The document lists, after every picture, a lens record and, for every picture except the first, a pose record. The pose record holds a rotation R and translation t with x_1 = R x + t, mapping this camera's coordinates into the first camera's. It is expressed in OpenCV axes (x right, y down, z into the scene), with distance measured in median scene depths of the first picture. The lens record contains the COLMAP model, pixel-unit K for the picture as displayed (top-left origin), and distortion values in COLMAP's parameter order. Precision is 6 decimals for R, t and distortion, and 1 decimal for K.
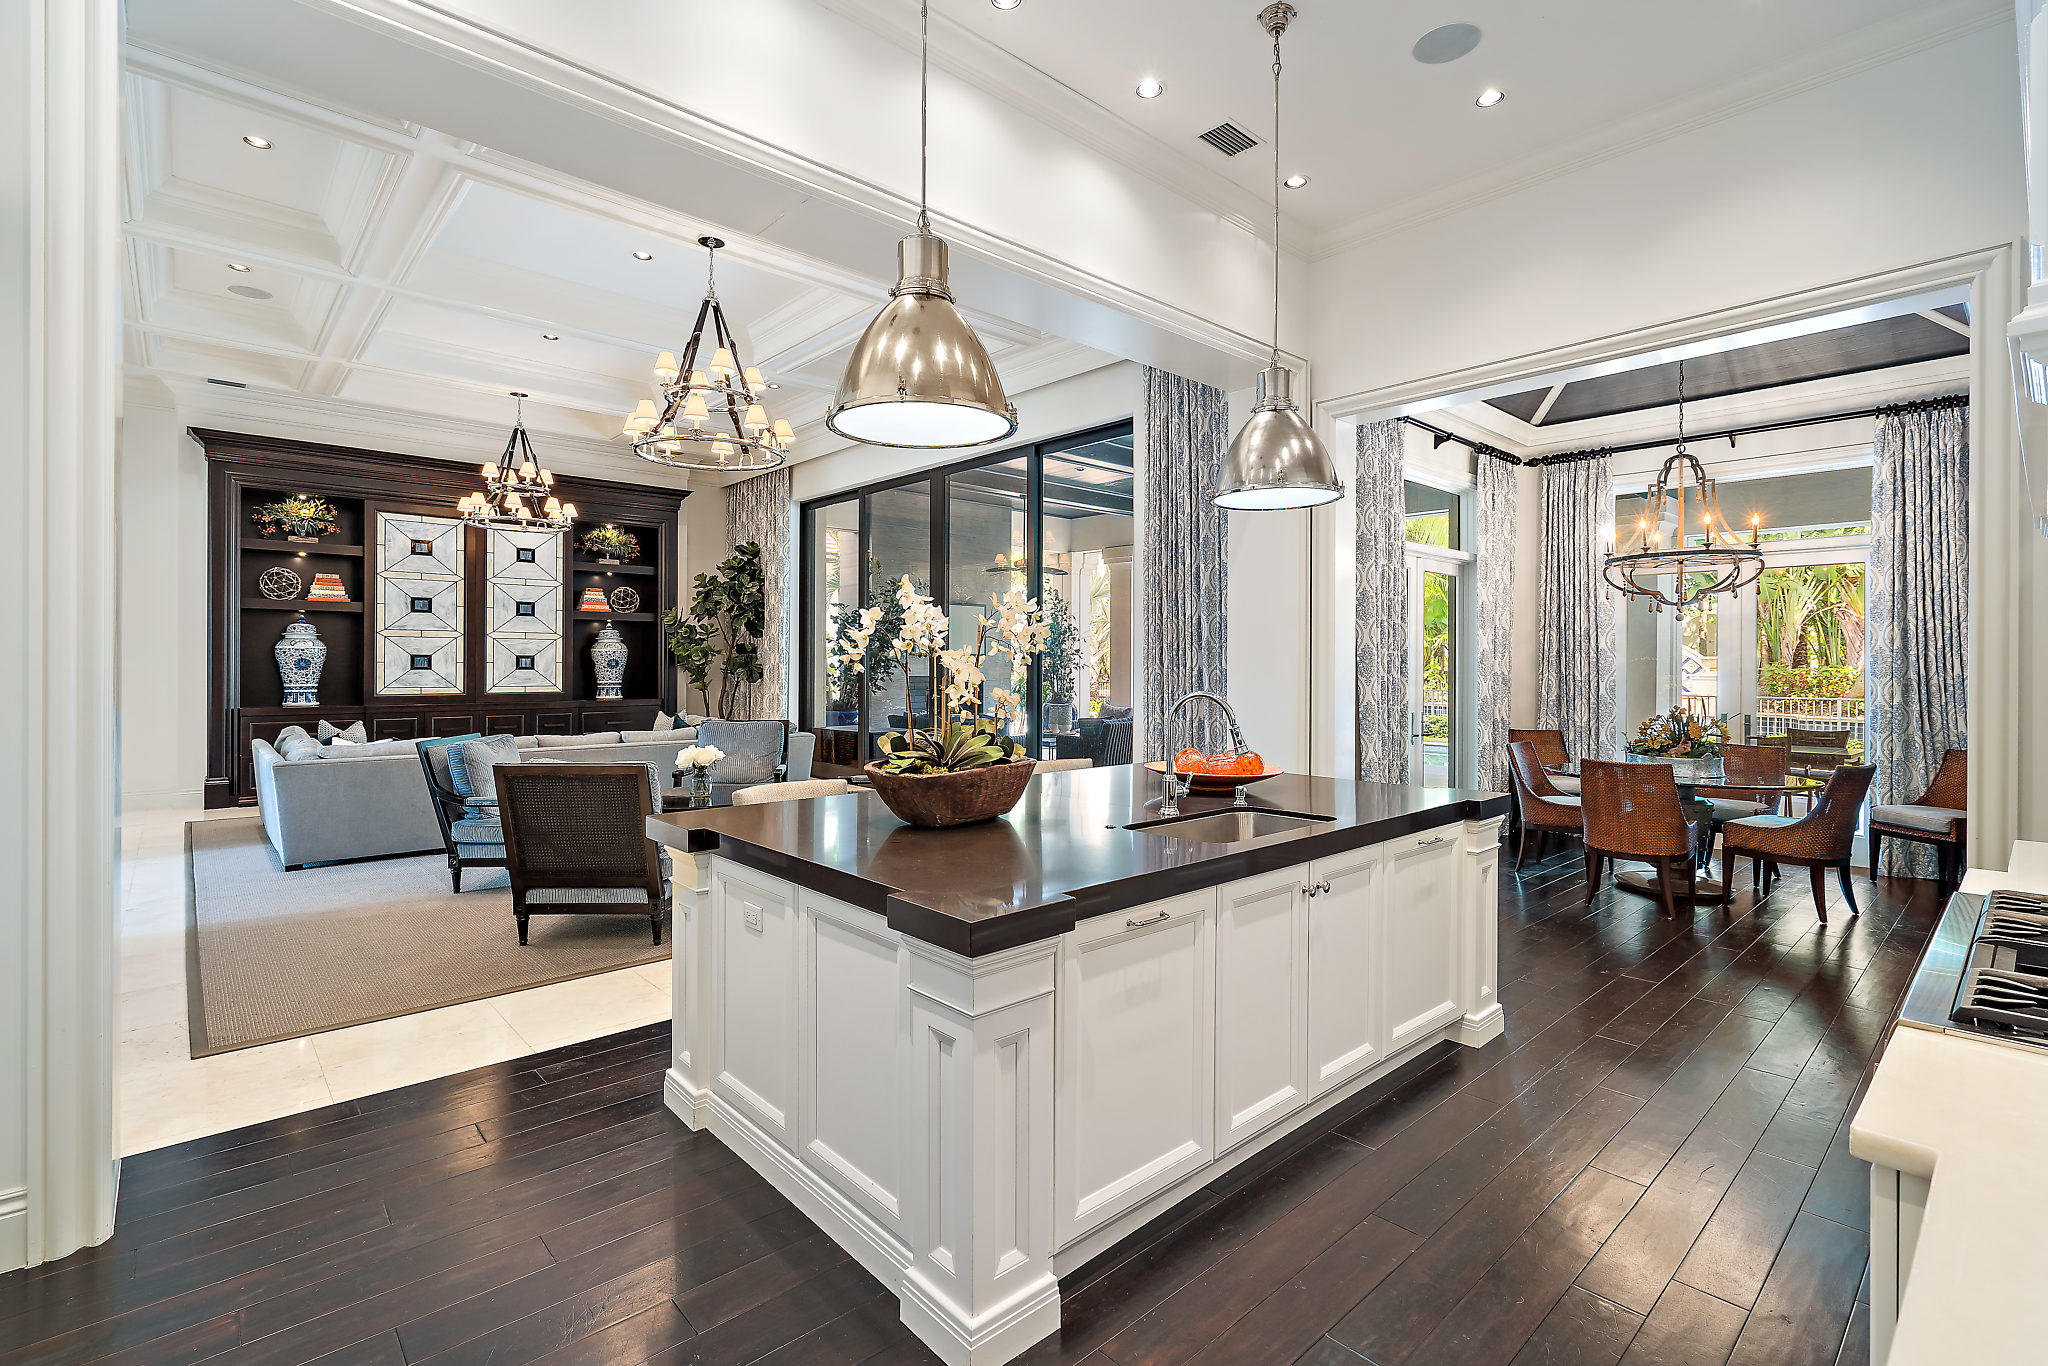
lens RADIAL K [[934.1, 0, 1025.6], [0, 934.1, 667.9], [0, 0, 1]] dist [0.001325, 0.000116]
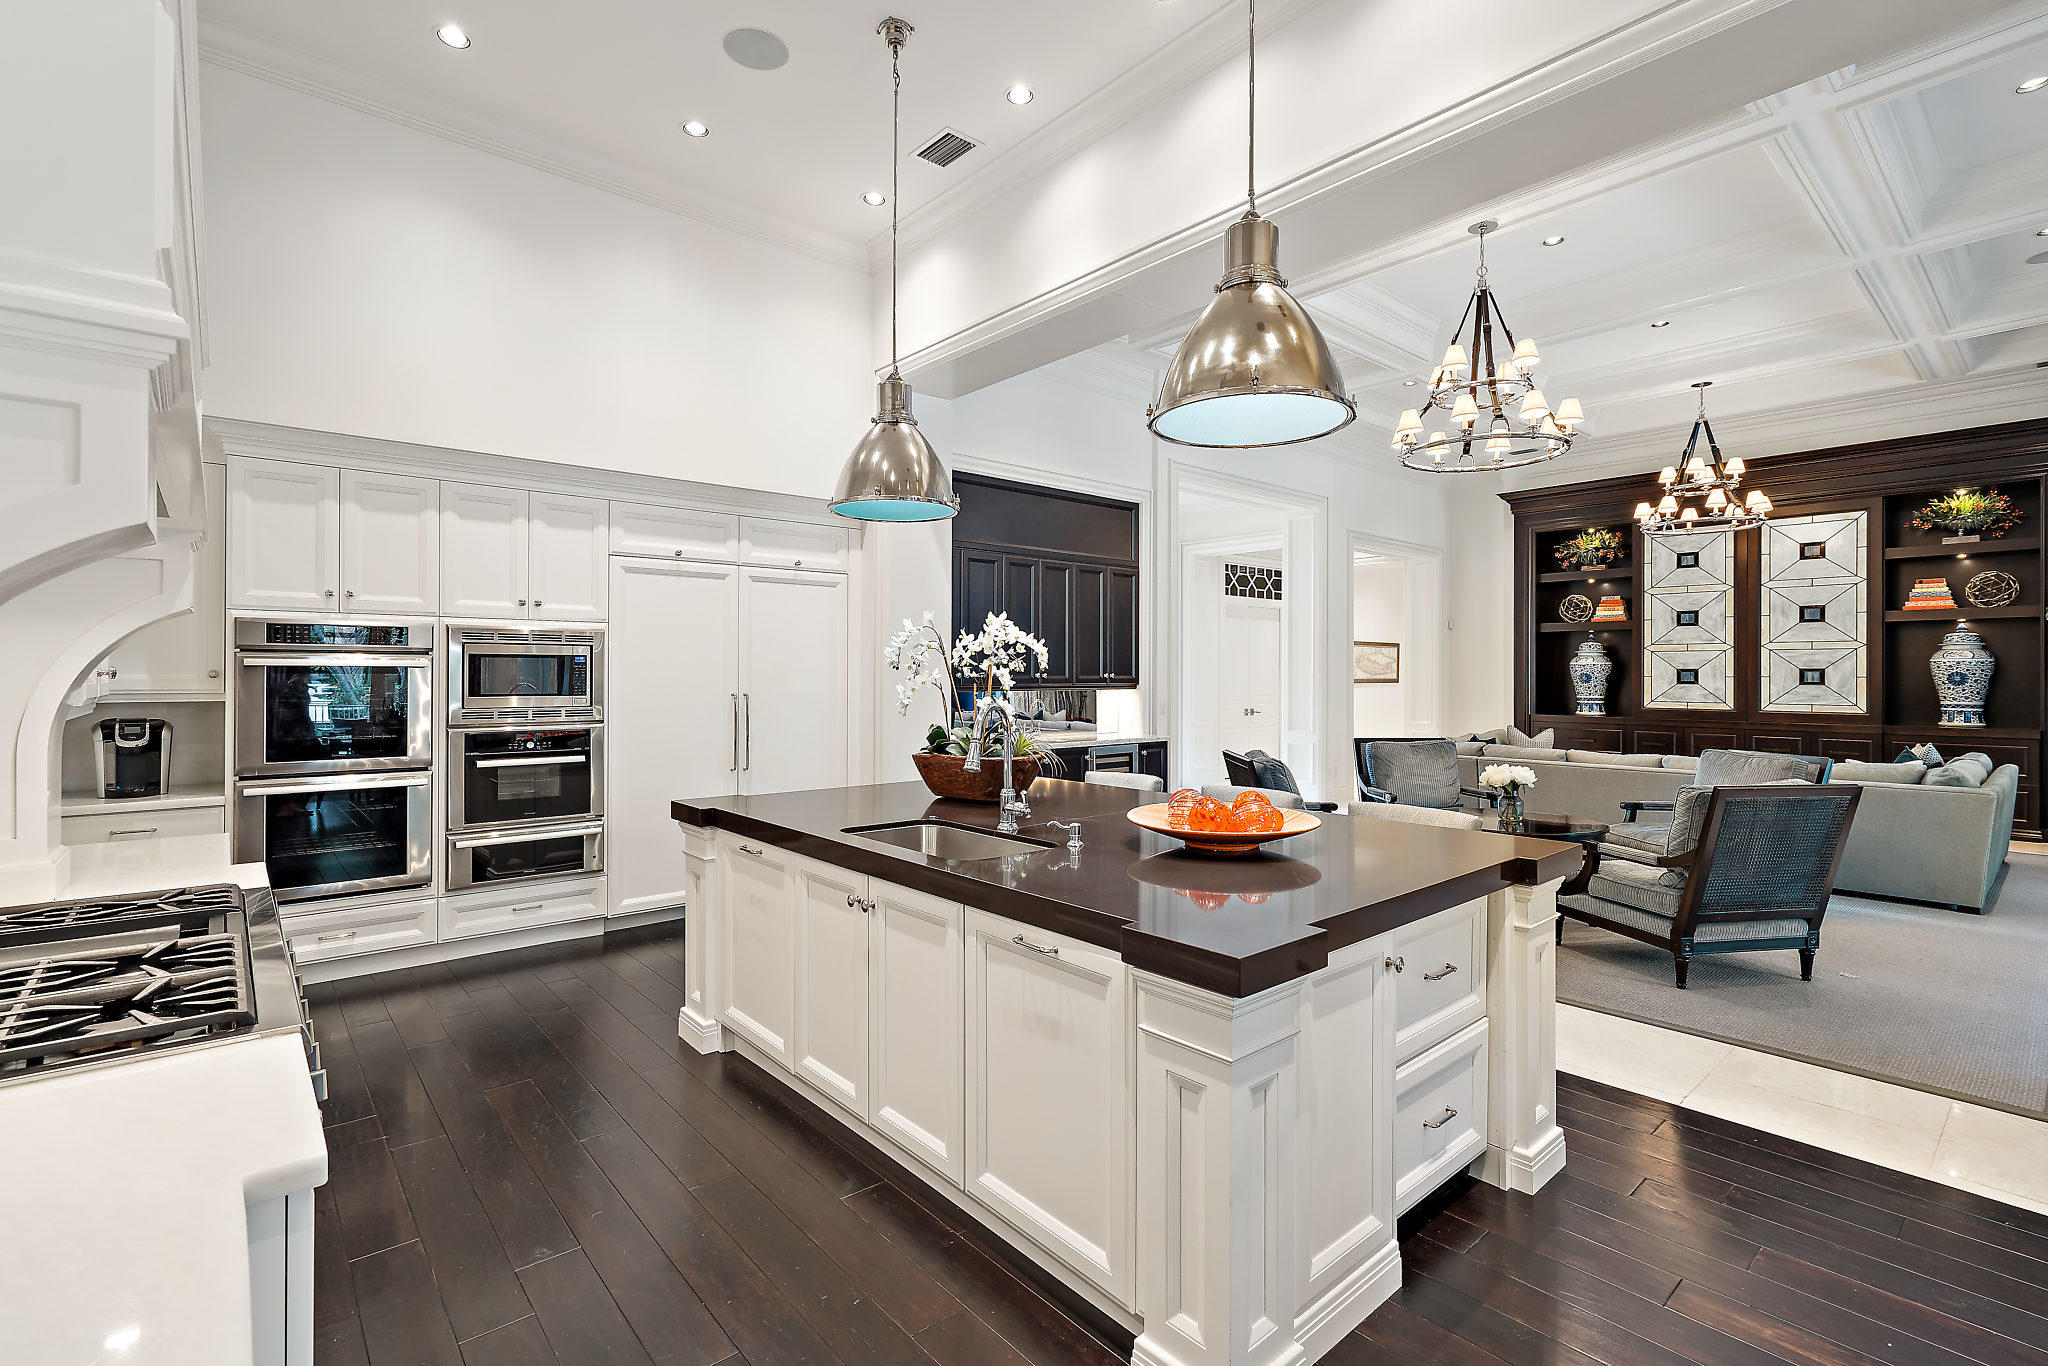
lens RADIAL K [[934.1, 0, 1025.6], [0, 934.1, 667.9], [0, 0, 1]] dist [0.001325, 0.000116]
pose [[-0.018363, -0.009843, -0.999783, 0.350430], [-0.006716, 0.999930, -0.009721, -0.000884], [0.999809, 0.006536, -0.018428, 0.322110]]
